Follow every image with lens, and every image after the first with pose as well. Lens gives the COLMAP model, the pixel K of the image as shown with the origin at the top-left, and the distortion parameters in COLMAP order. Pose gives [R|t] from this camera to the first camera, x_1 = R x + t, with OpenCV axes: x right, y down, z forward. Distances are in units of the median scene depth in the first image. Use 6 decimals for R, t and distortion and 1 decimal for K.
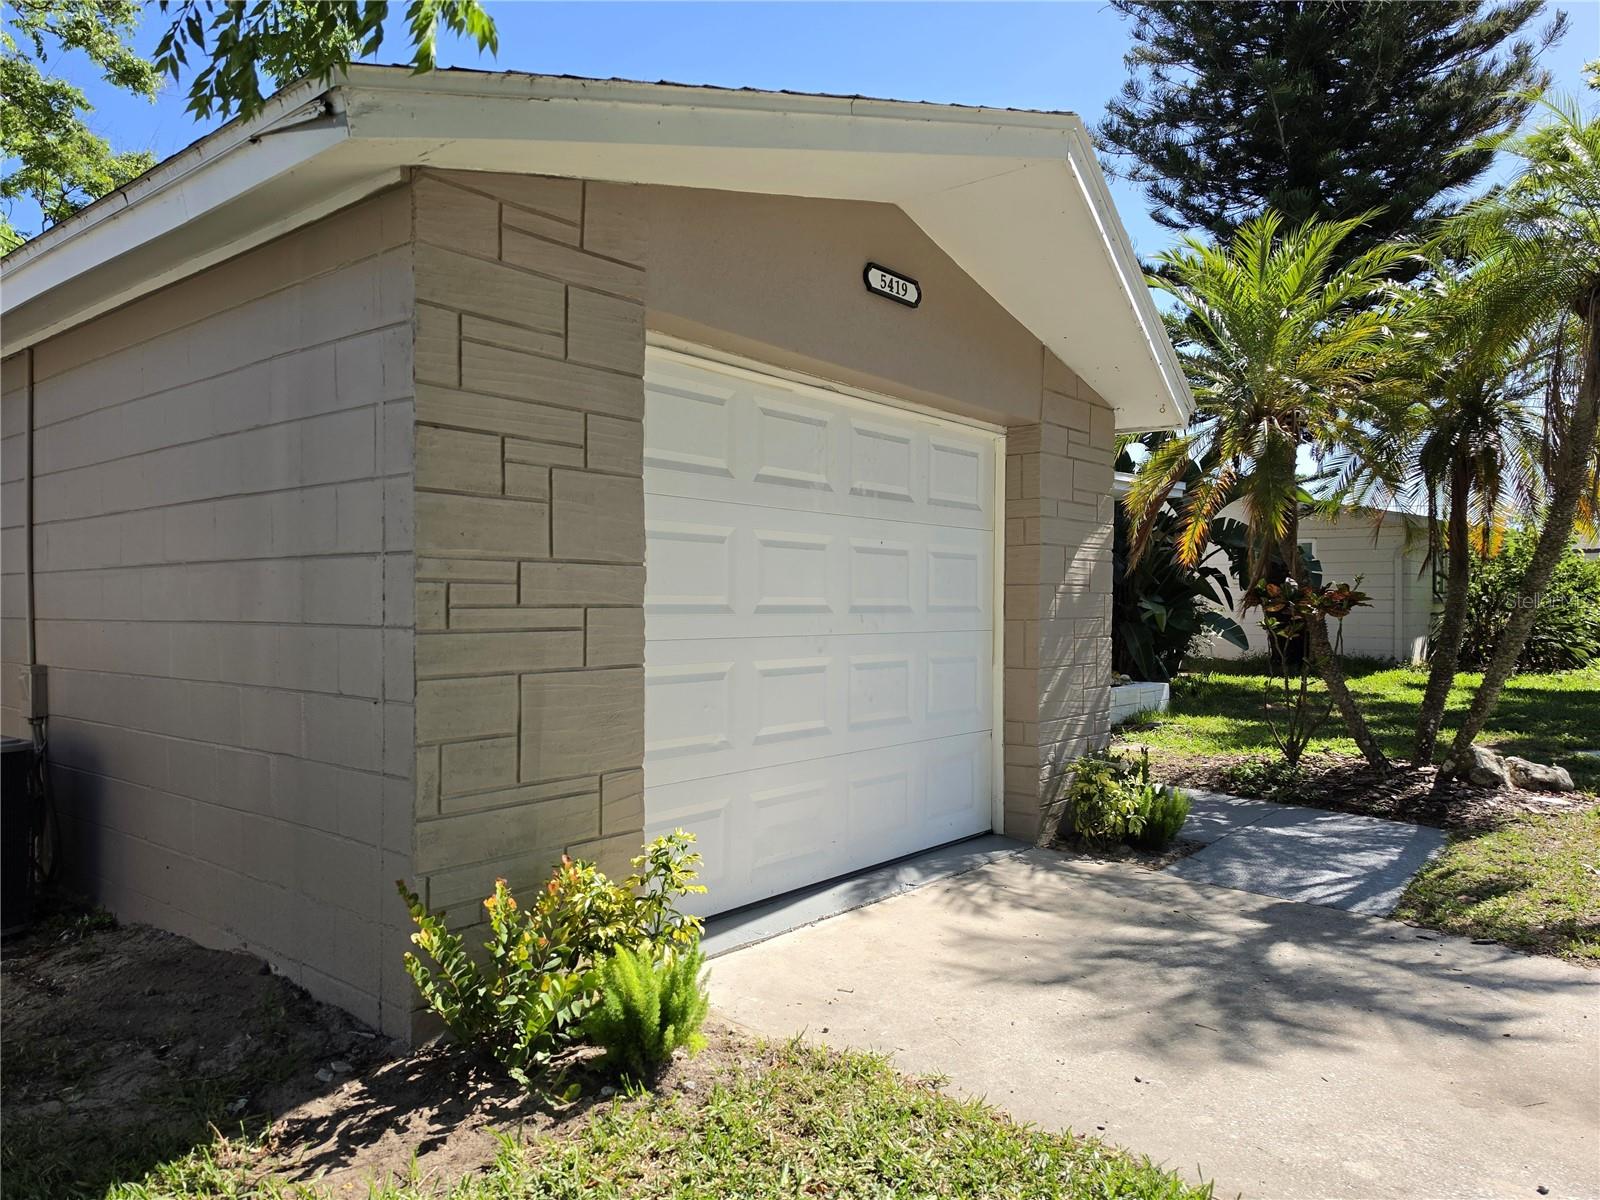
lens RADIAL K [[1102.8, 0, 809.6], [0, 1102.8, 589.9], [0, 0, 1]] dist [0.059042, -0.060300]
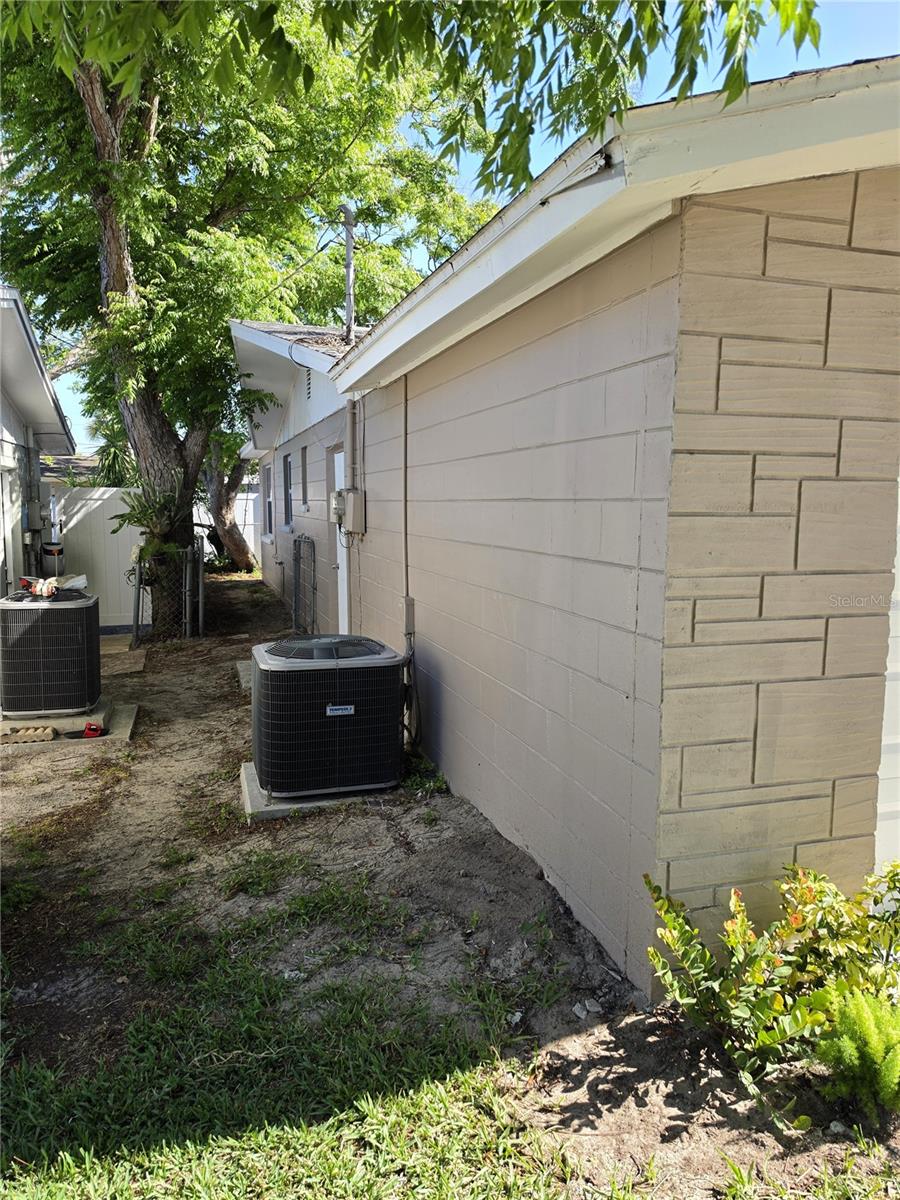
lens RADIAL K [[827.1, 0, 454.2], [0, 827.1, 596.2], [0, 0, 1]] dist [0.059042, -0.060300]
pose [[0.838443, 0.072503, -0.540145, -0.088936], [-0.009231, 0.992858, 0.118942, -0.102669], [0.544911, -0.094739, 0.833124, 0.208289]]
